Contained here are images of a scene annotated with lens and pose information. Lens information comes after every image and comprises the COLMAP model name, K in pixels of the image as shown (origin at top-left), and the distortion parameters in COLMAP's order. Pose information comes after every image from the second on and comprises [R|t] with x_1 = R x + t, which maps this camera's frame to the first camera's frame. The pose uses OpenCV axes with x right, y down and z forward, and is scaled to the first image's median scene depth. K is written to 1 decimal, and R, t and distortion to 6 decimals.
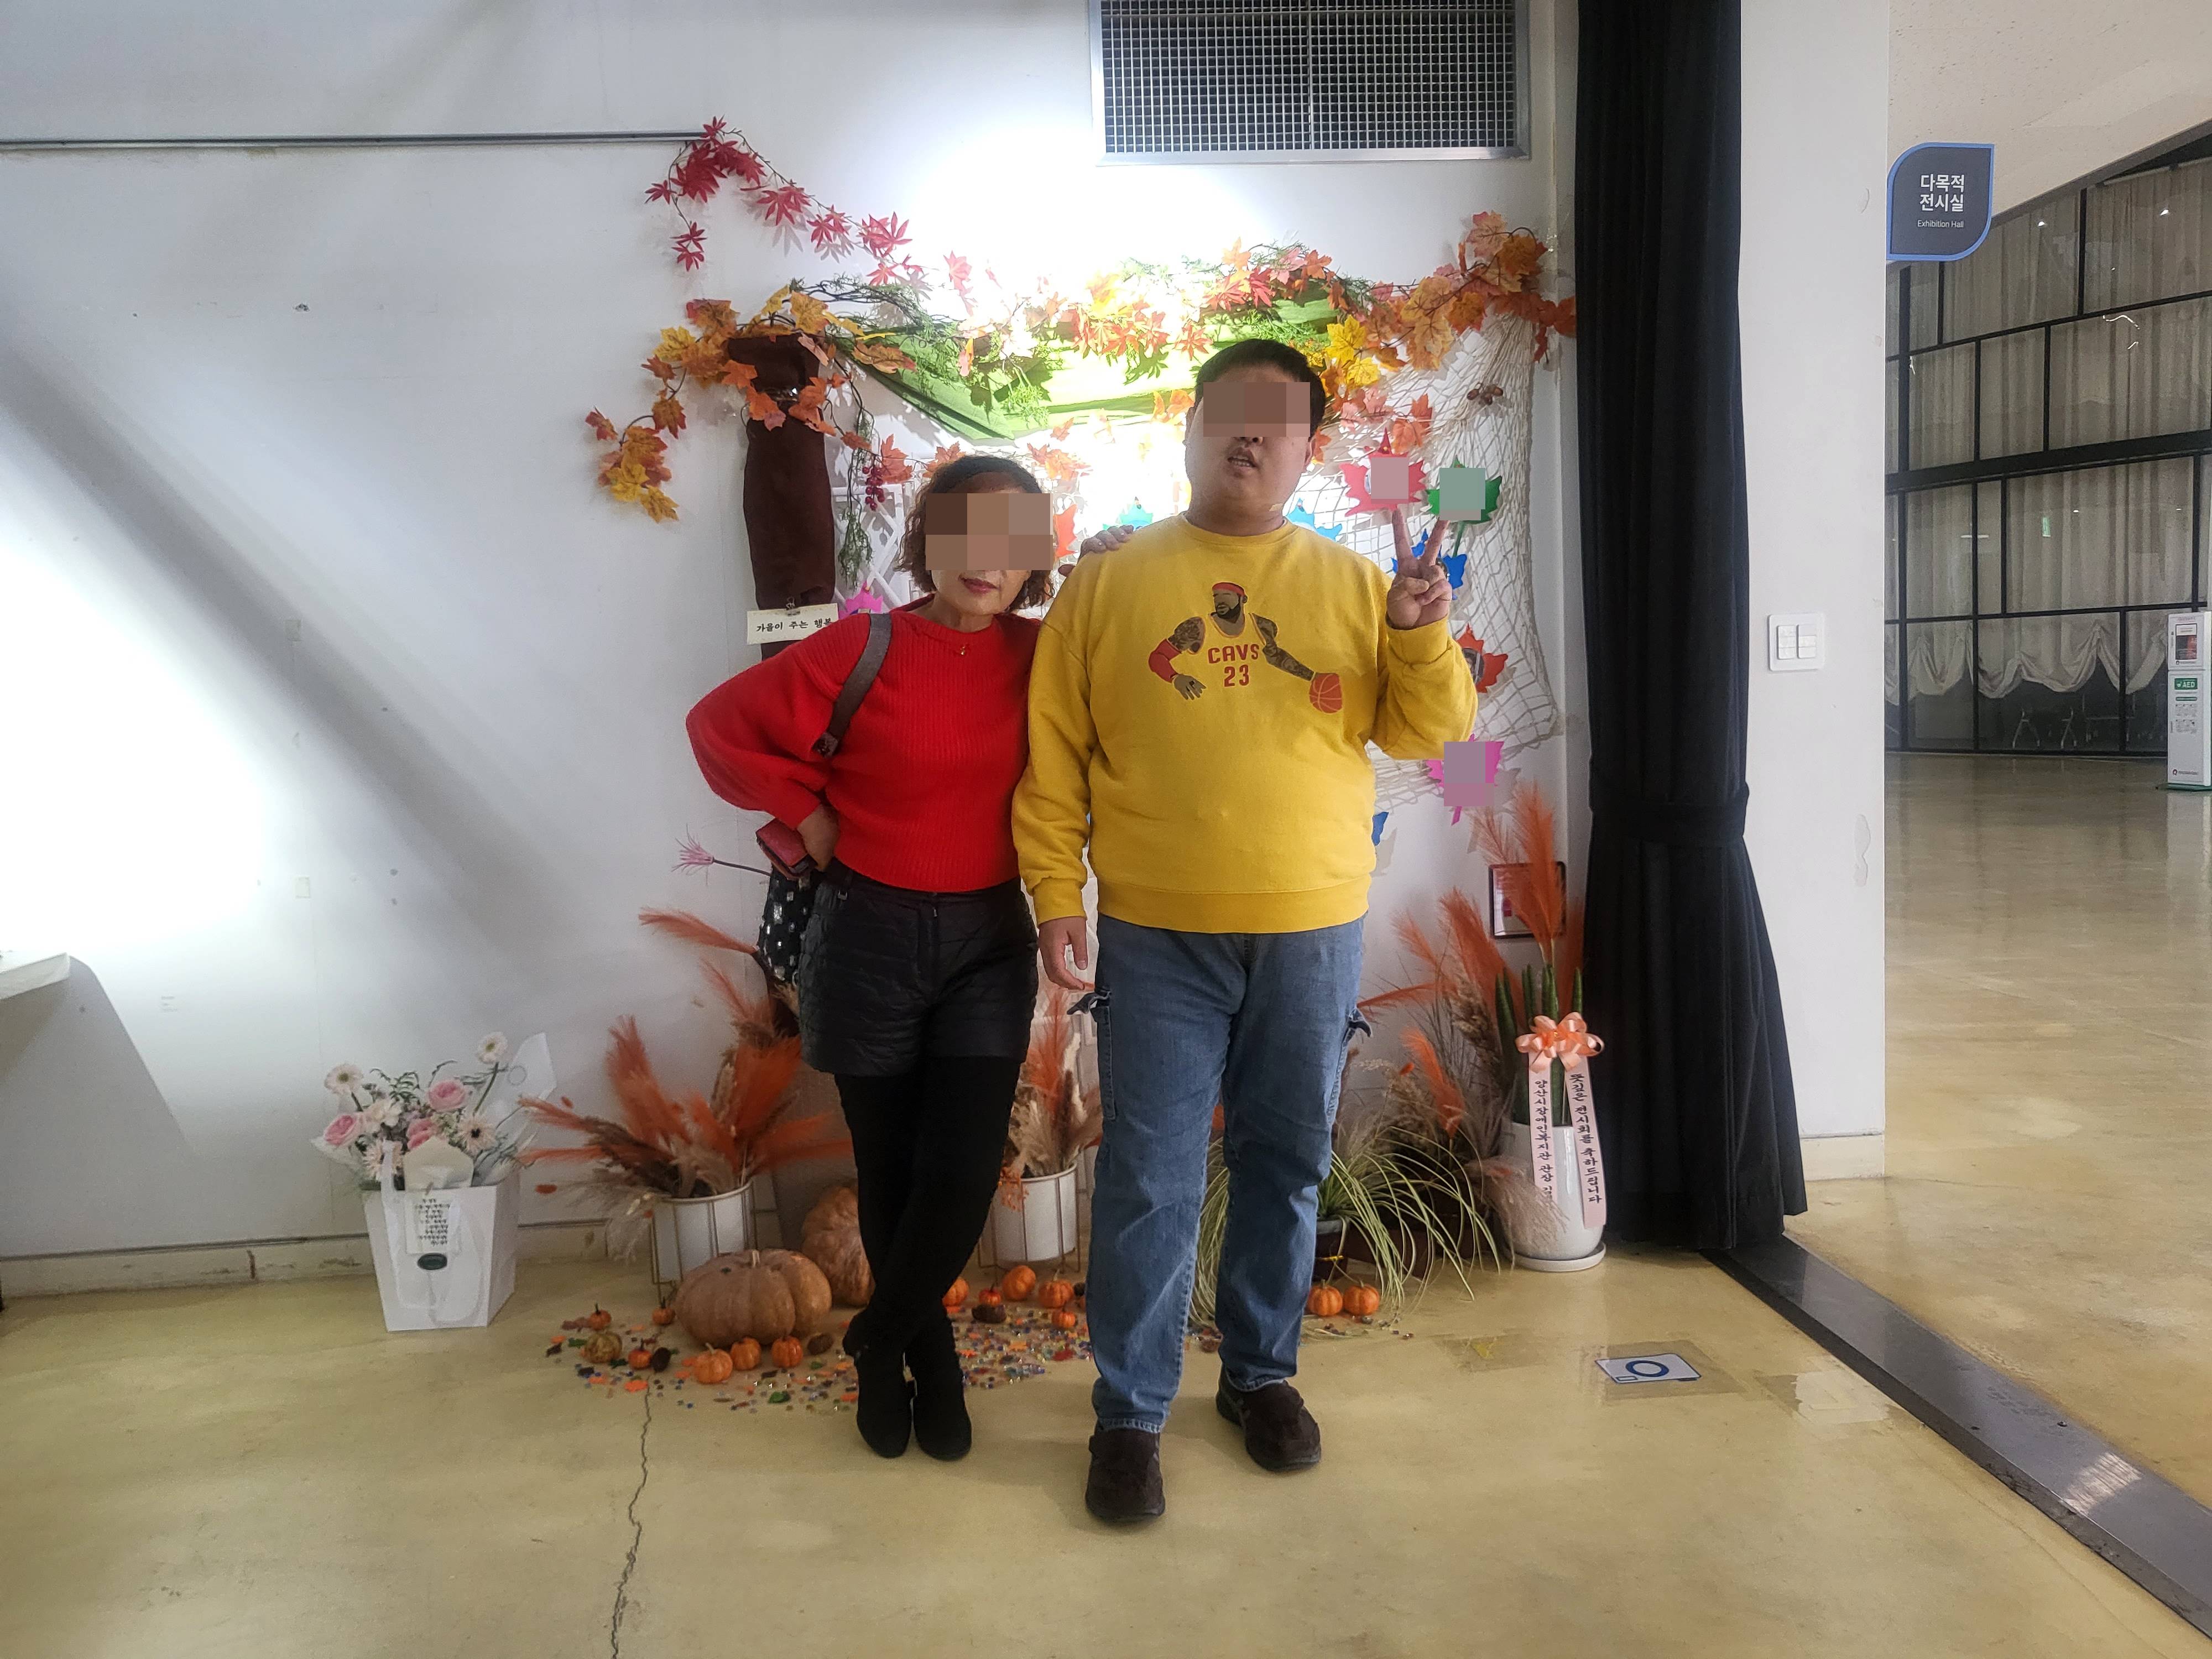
lens RADIAL K [[1671.9, 0, 1096.2], [0, 1671.9, 831.5], [0, 0, 1]] dist [-0.009706, -0.000861]
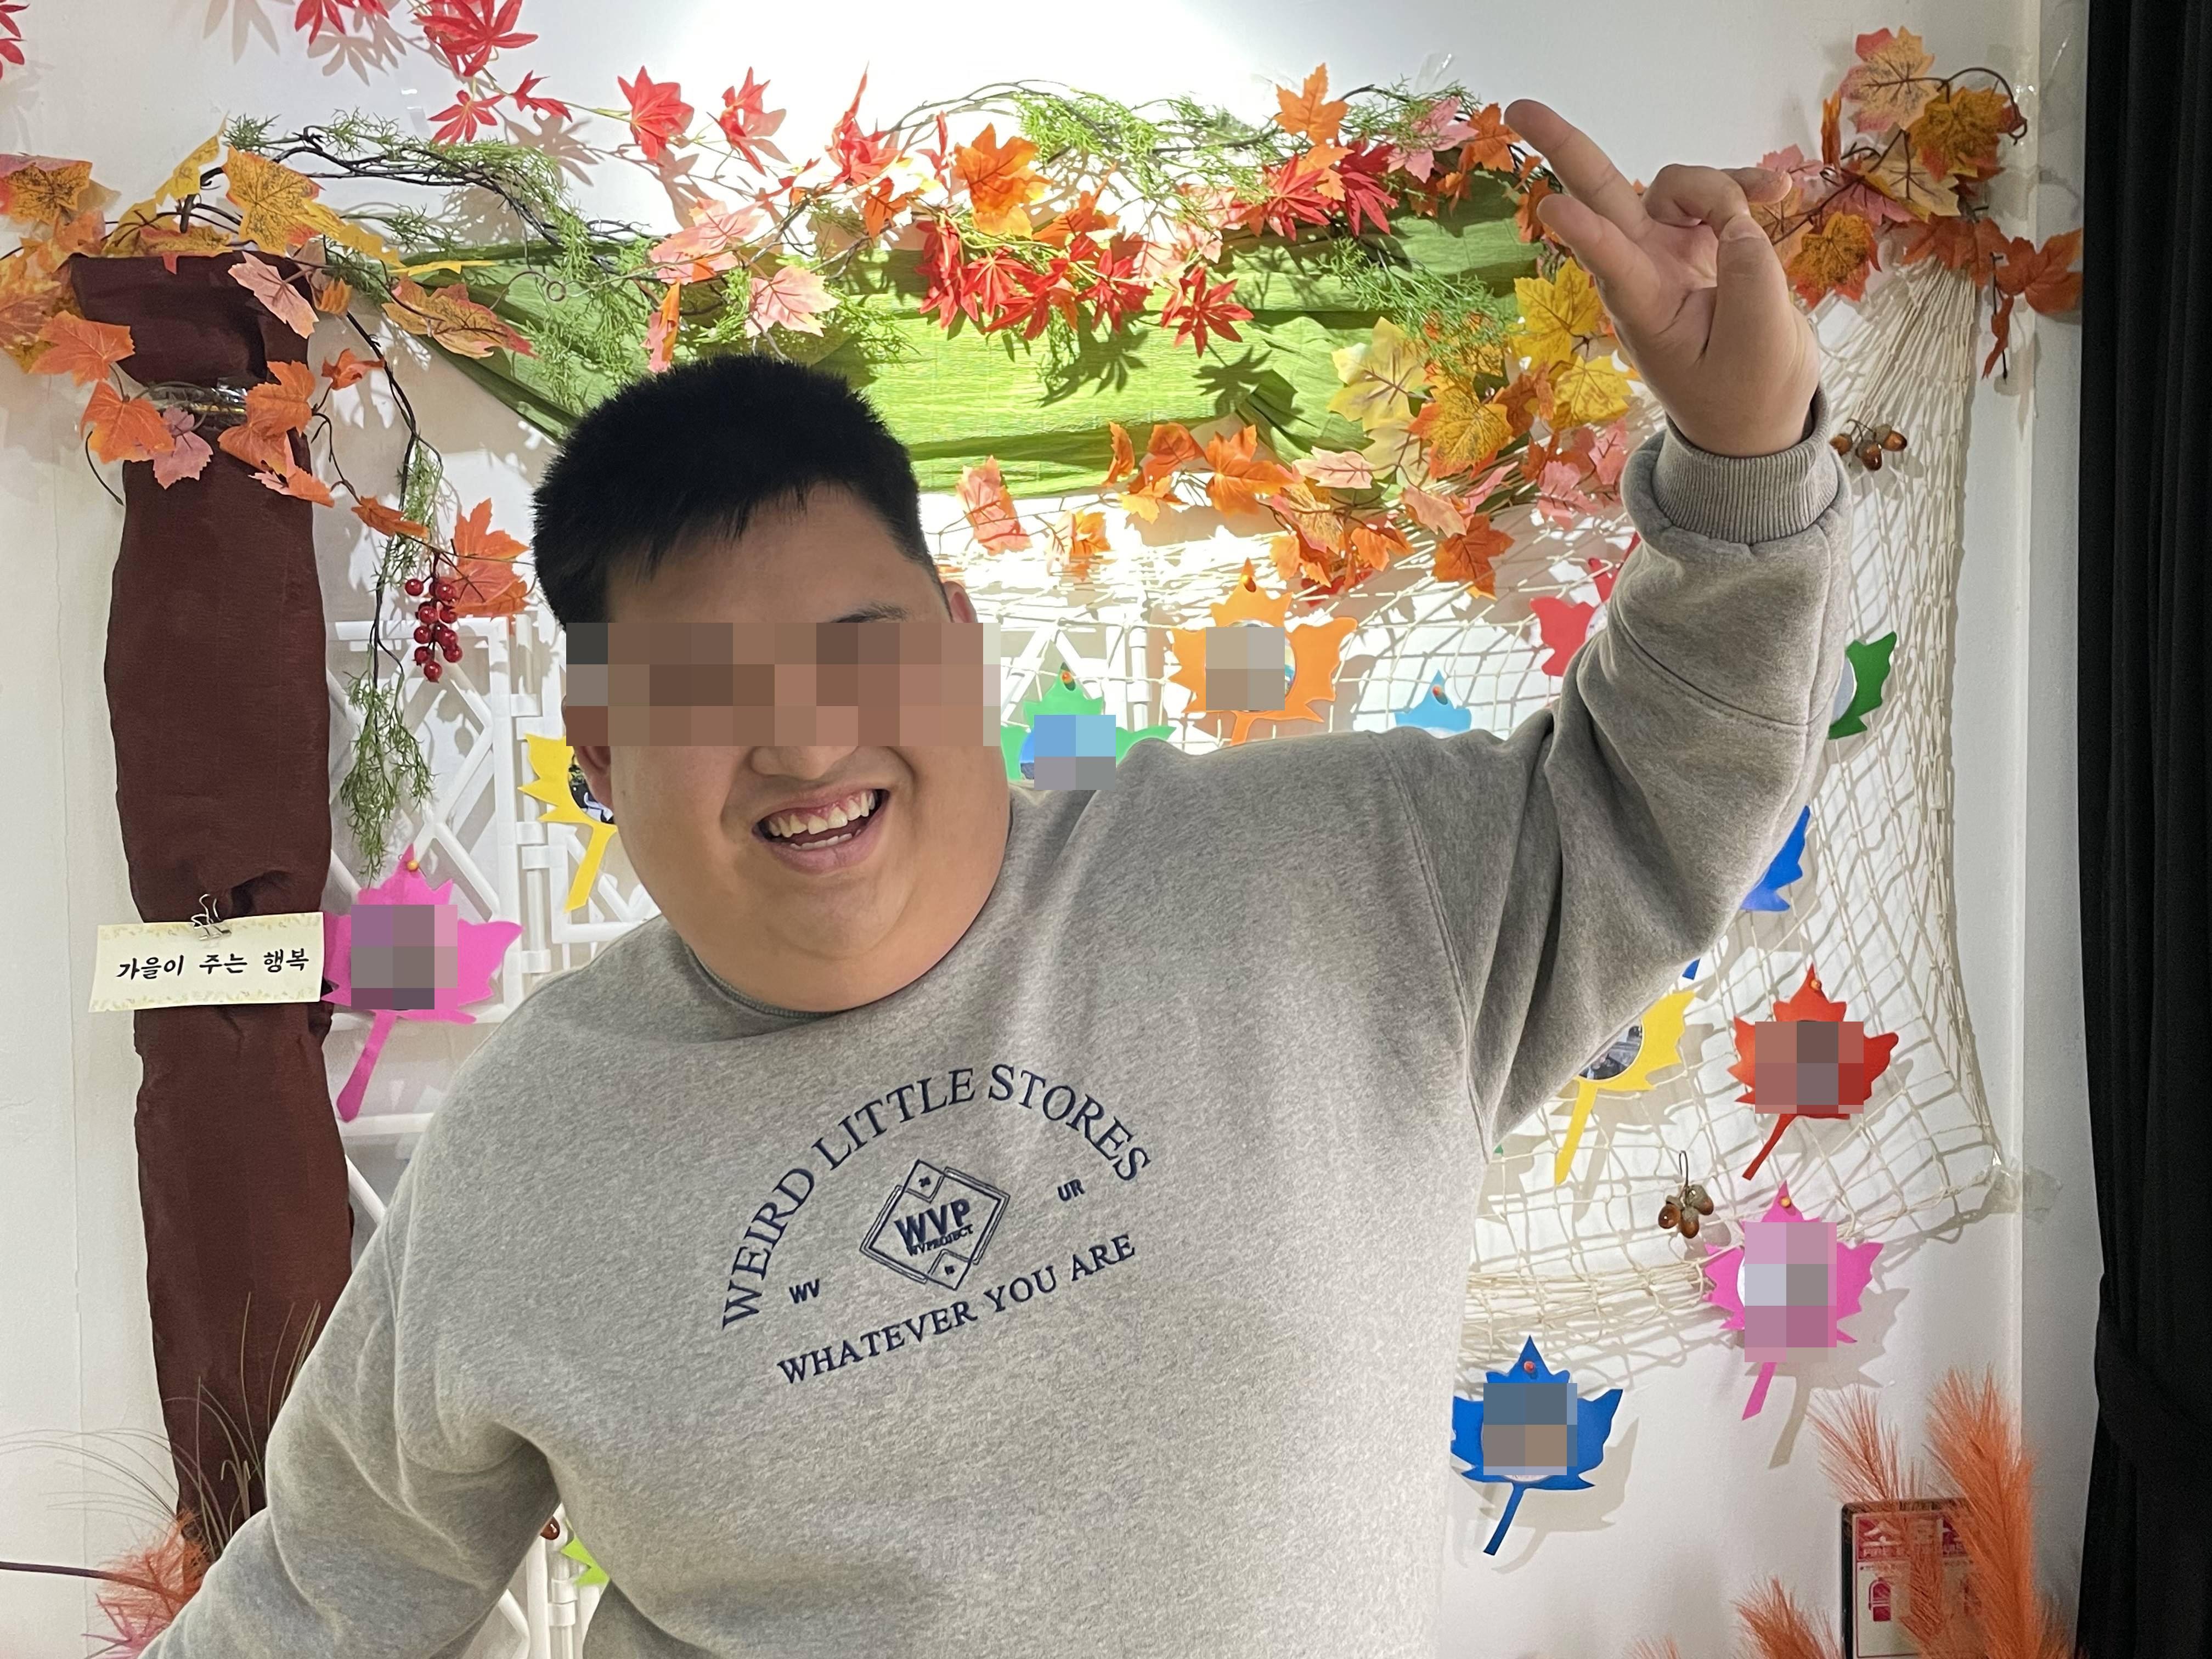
lens RADIAL K [[2316.0, 0, 1108.4], [0, 2316.0, 830.0], [0, 0, 1]] dist [0.068188, 0.000000]
pose [[0.998792, 0.028904, 0.039732, 0.013218], [-0.027775, 0.999203, -0.028681, -0.141514], [-0.040530, 0.027543, 0.998799, 0.407628]]
